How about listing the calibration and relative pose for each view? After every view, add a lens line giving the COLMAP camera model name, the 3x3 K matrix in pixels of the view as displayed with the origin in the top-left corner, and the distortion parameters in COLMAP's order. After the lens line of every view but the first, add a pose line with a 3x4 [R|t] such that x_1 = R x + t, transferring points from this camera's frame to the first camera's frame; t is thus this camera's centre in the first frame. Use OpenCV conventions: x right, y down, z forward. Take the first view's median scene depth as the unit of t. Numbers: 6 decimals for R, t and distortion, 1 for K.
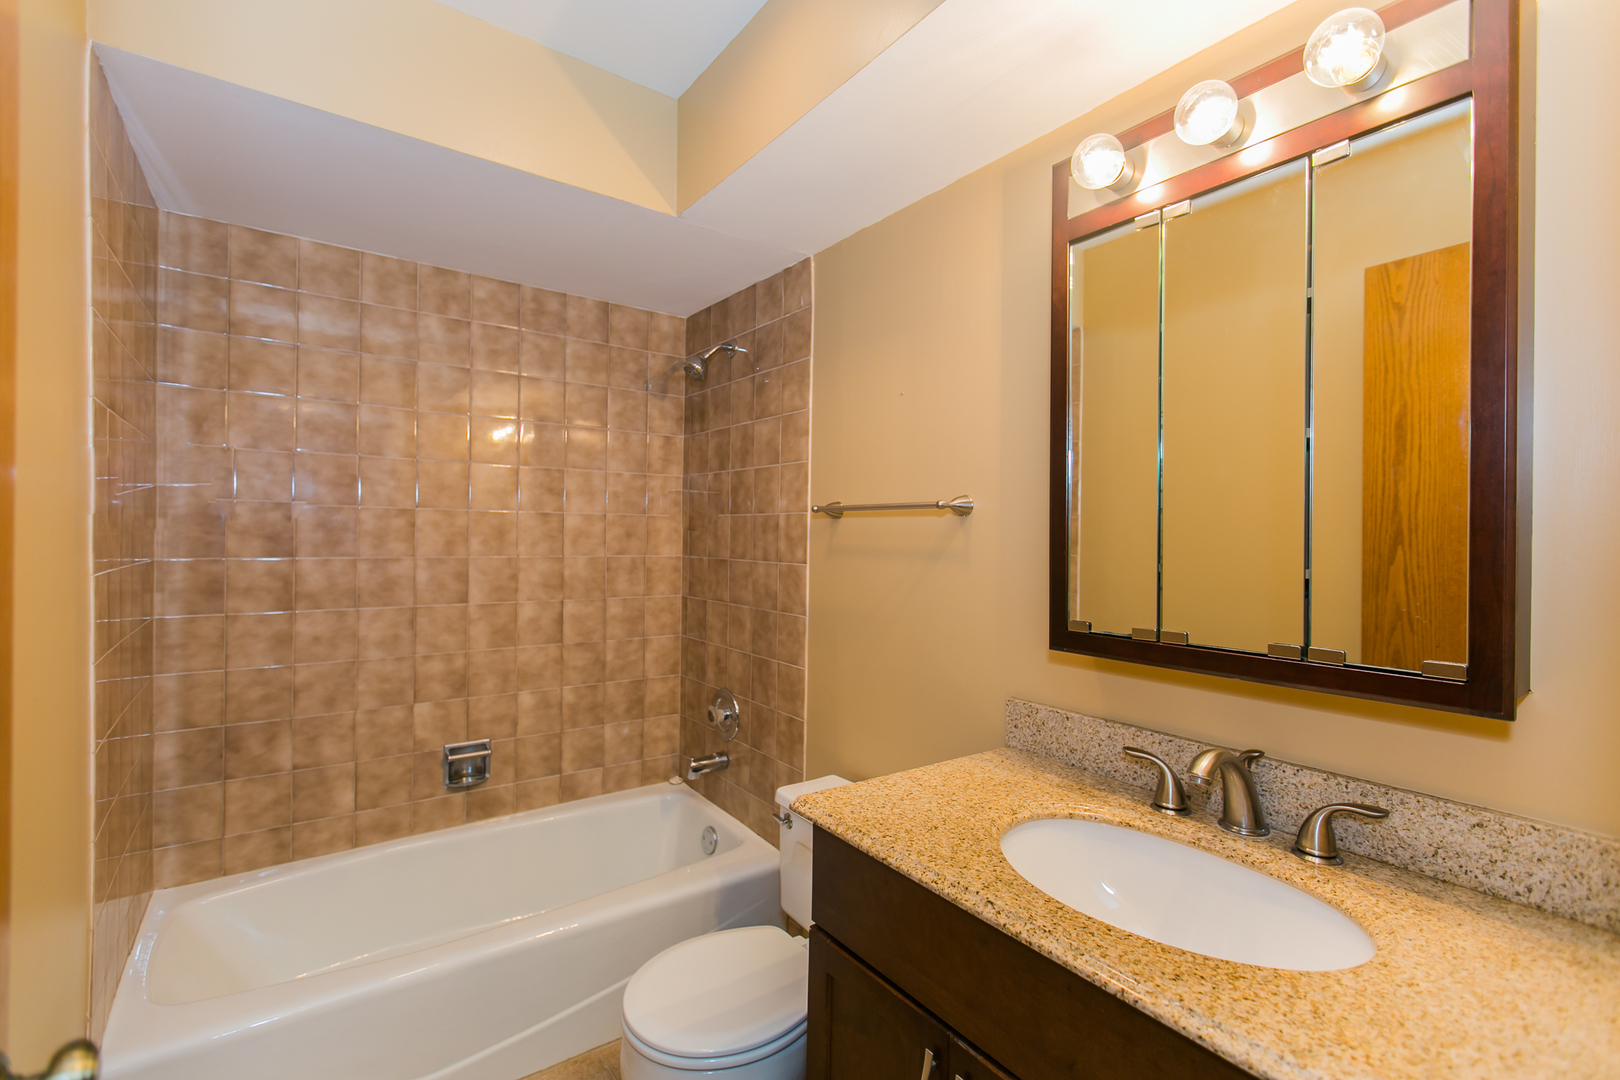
lens RADIAL K [[734.4, 0, 817.5], [0, 734.4, 532.0], [0, 0, 1]] dist [0.001625, 0.000134]
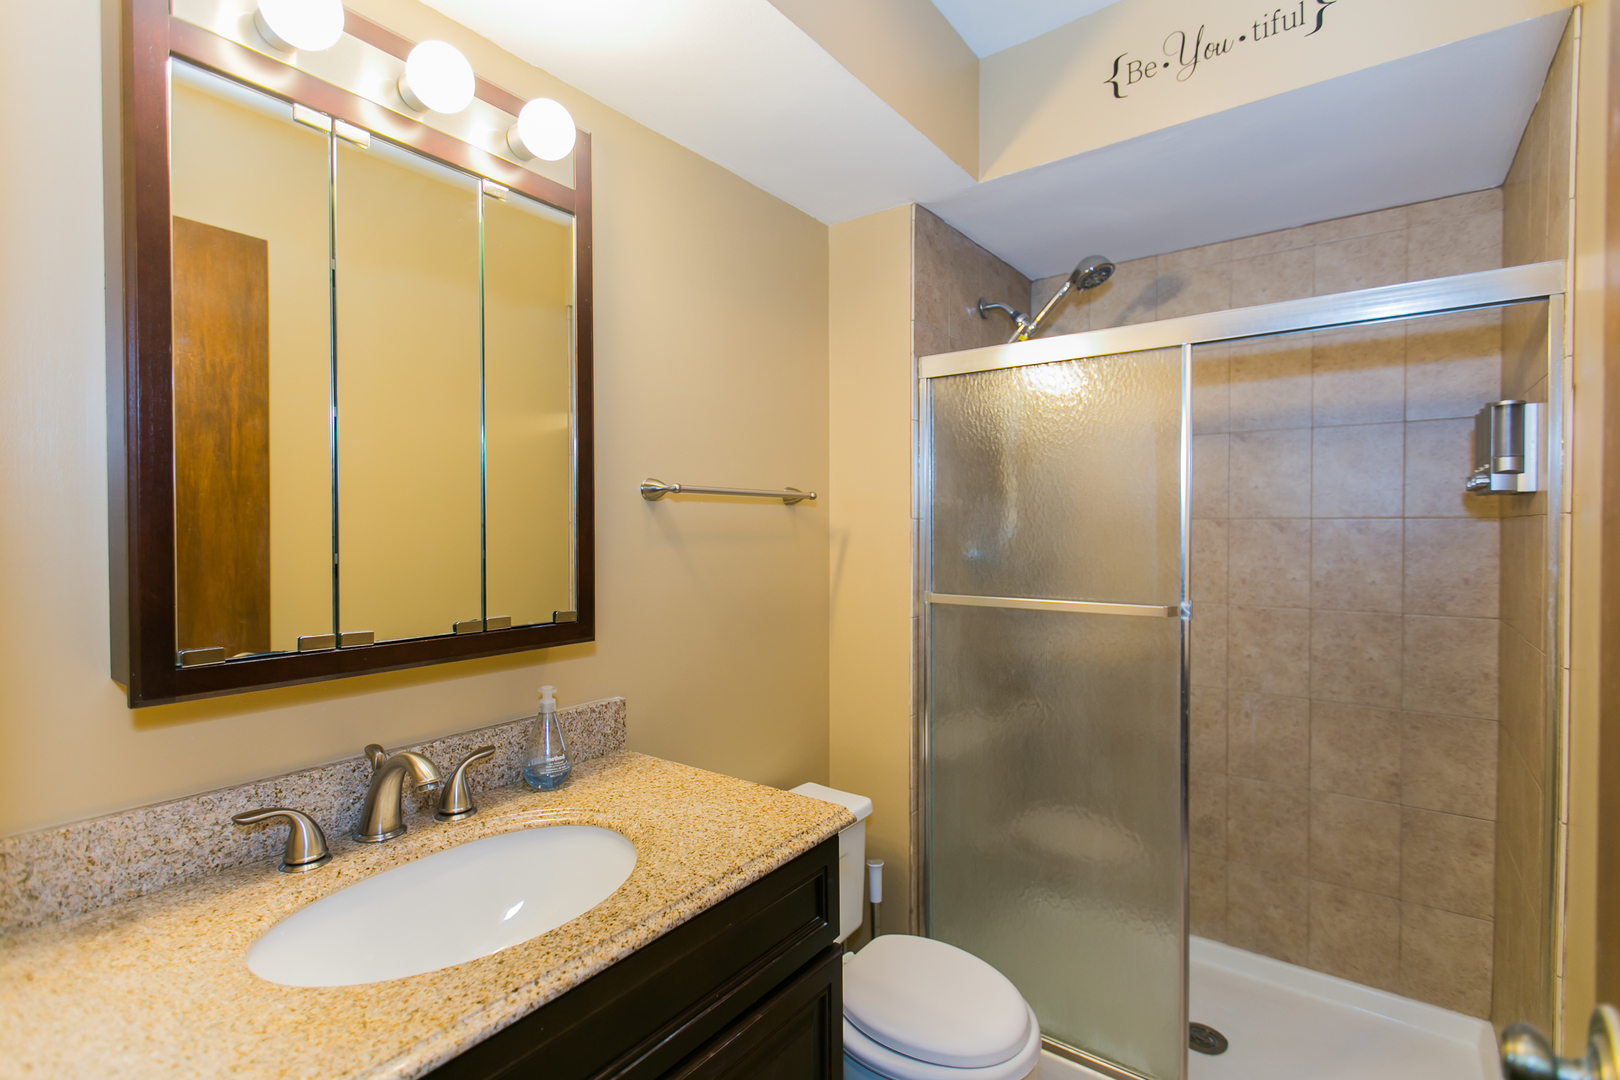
lens RADIAL K [[734.4, 0, 817.5], [0, 734.4, 532.0], [0, 0, 1]] dist [0.001625, 0.000134]
pose [[-0.307850, -0.027556, 0.951036, -0.535397], [-0.003418, 0.999606, 0.027858, -0.007877], [-0.951429, 0.005326, -0.307823, 0.843901]]
